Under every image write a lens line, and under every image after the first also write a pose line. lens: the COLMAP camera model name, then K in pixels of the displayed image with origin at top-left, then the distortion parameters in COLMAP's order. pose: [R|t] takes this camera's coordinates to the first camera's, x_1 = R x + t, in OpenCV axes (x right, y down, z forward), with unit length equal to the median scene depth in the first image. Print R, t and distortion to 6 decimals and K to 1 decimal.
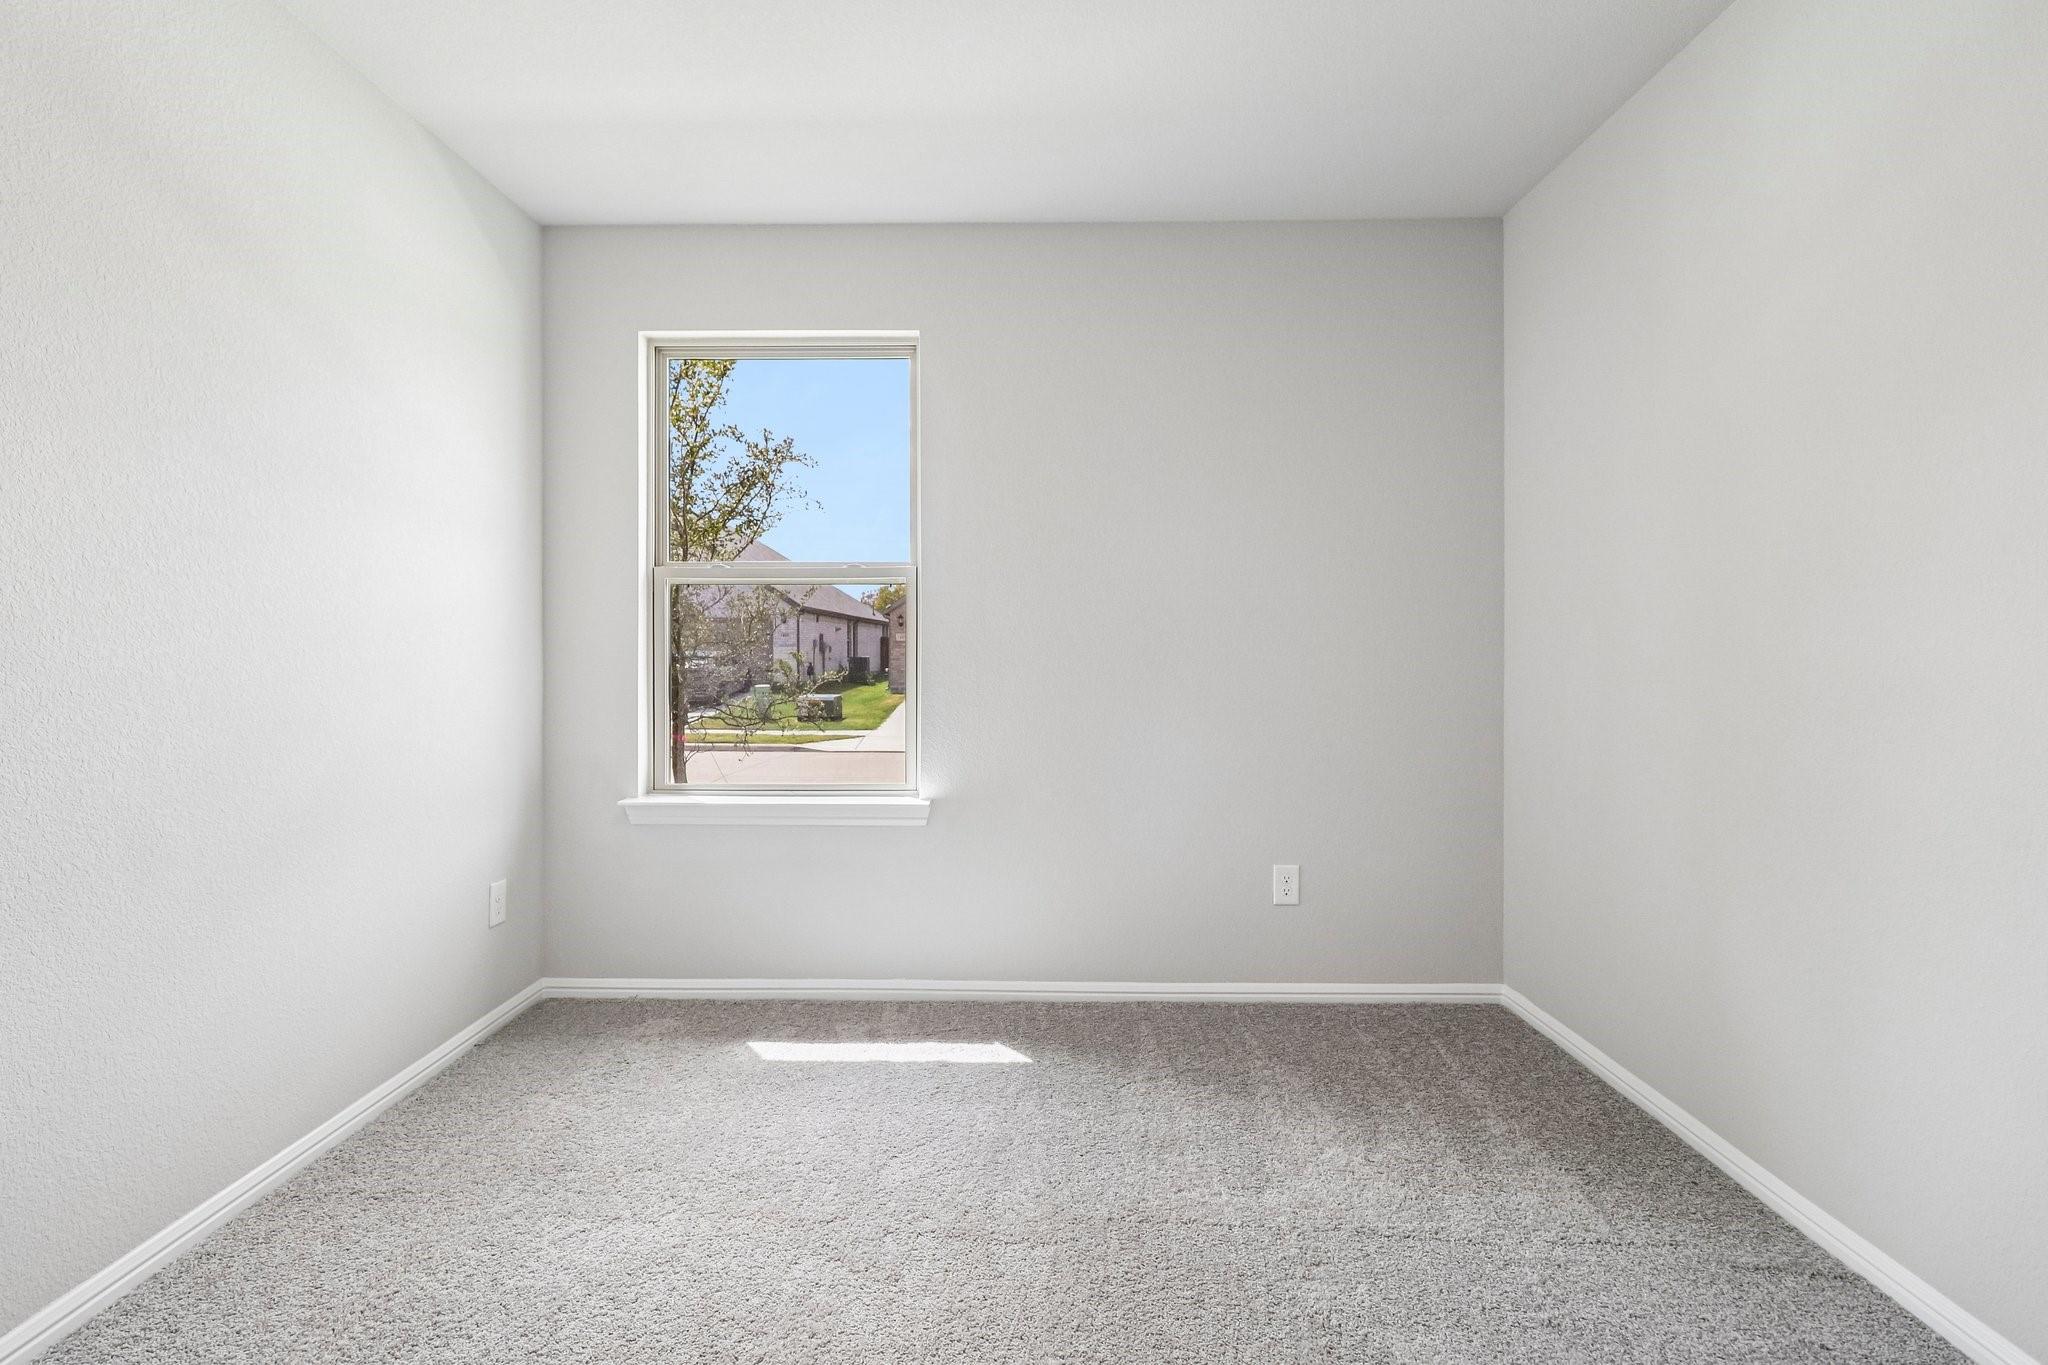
lens RADIAL K [[944.1, 0, 1029.6], [0, 944.1, 677.1], [0, 0, 1]] dist [0.004518, -0.008055]
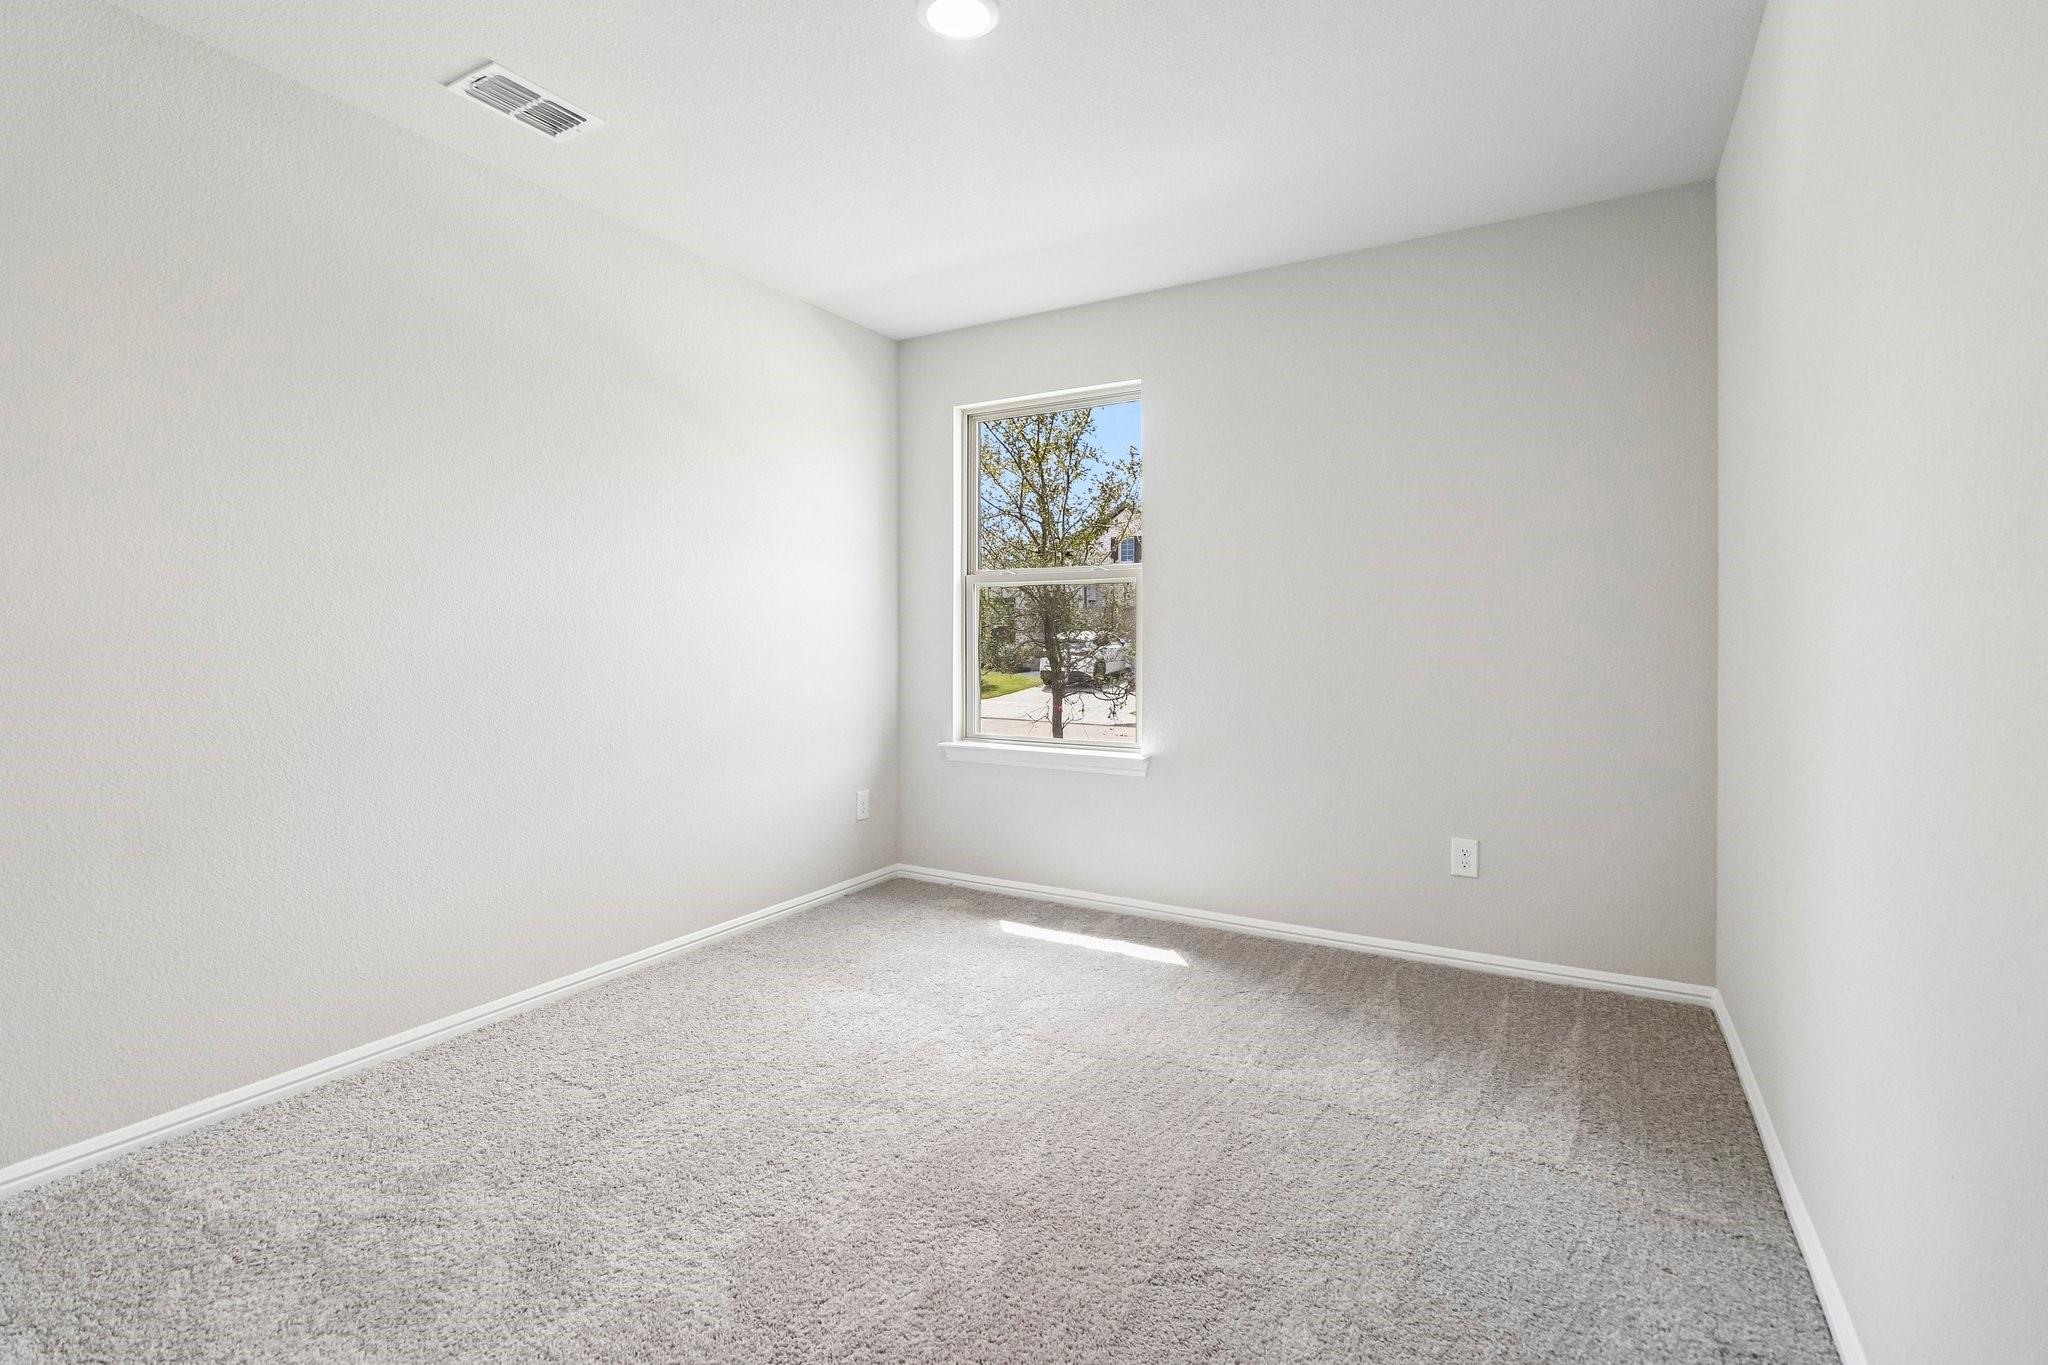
lens RADIAL K [[944.1, 0, 1034.9], [0, 944.1, 675.3], [0, 0, 1]] dist [0.004518, -0.008055]
pose [[0.877060, 0.021064, -0.479919, 0.388346], [-0.014253, 0.999739, 0.017832, 0.003272], [0.480170, -0.008799, 0.877131, -0.176460]]
